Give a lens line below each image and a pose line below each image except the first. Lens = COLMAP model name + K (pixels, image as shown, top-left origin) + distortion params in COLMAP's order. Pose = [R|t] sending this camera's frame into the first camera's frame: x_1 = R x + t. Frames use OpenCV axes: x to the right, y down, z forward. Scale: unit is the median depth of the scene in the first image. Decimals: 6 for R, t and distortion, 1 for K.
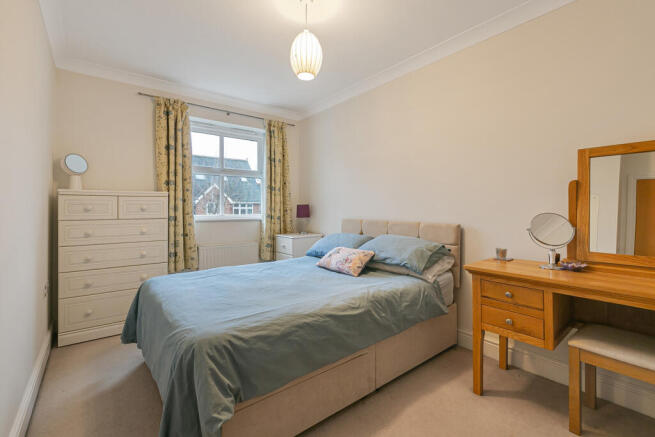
lens RADIAL K [[297.9, 0, 329.1], [0, 297.9, 205.4], [0, 0, 1]] dist [0.000221, 0.000159]
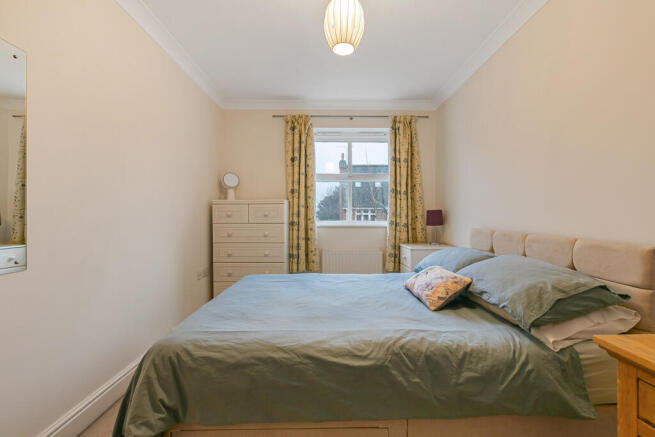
lens RADIAL K [[291.2, 0, 327.5], [0, 291.2, 218.5], [0, 0, 1]] dist [0.000180, -0.000054]
pose [[0.783309, 0.008529, -0.621574, 0.234194], [0.005778, 0.999763, 0.021000, 0.003288], [0.621605, -0.020041, 0.783074, 0.222697]]
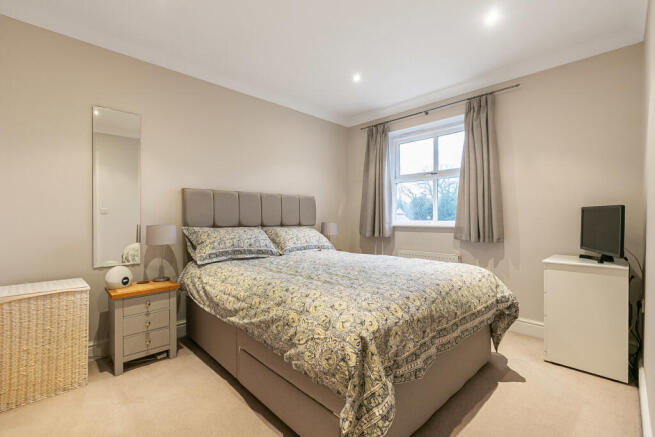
lens RADIAL K [[291.2, 0, 327.5], [0, 291.2, 218.5], [0, 0, 1]] dist [0.000180, -0.000054]
pose [[0.096374, 0.013664, -0.995251, 0.636455], [0.010281, 0.999839, 0.014723, 0.007285], [0.995292, -0.011651, 0.096218, 0.698342]]
